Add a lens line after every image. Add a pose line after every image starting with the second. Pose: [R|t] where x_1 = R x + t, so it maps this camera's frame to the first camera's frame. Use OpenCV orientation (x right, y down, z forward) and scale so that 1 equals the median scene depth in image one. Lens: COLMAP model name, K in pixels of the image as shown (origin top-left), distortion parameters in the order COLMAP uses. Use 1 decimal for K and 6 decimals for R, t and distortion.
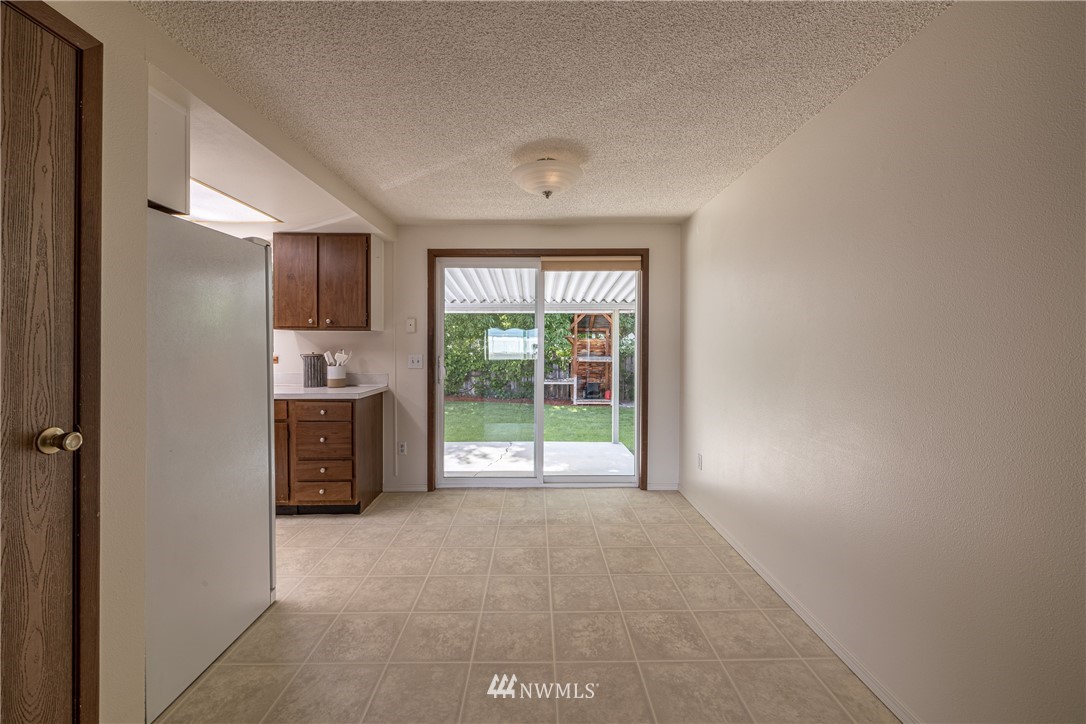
lens RADIAL K [[458.8, 0, 537.2], [0, 458.8, 351.7], [0, 0, 1]] dist [-0.003097, 0.000319]
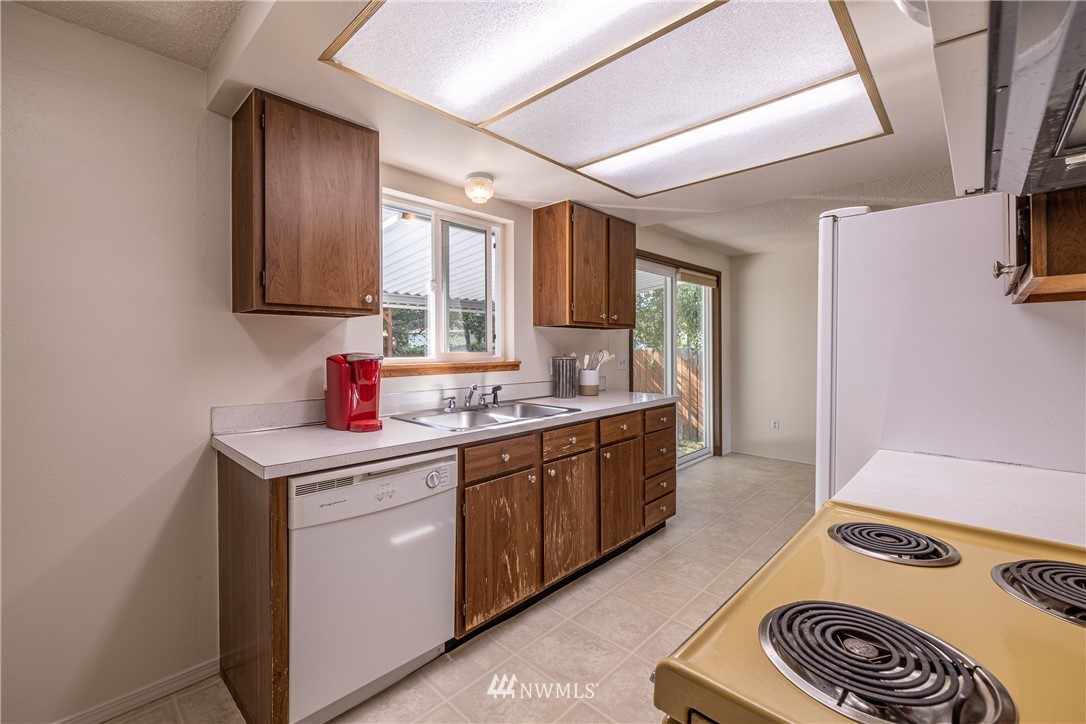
lens RADIAL K [[458.8, 0, 551.7], [0, 458.8, 345.0], [0, 0, 1]] dist [-0.003097, 0.000319]
pose [[0.688578, 0.000355, 0.725162, -0.288743], [0.007042, 0.999949, -0.007176, -0.002254], [-0.725128, 0.010048, 0.688541, 0.122236]]
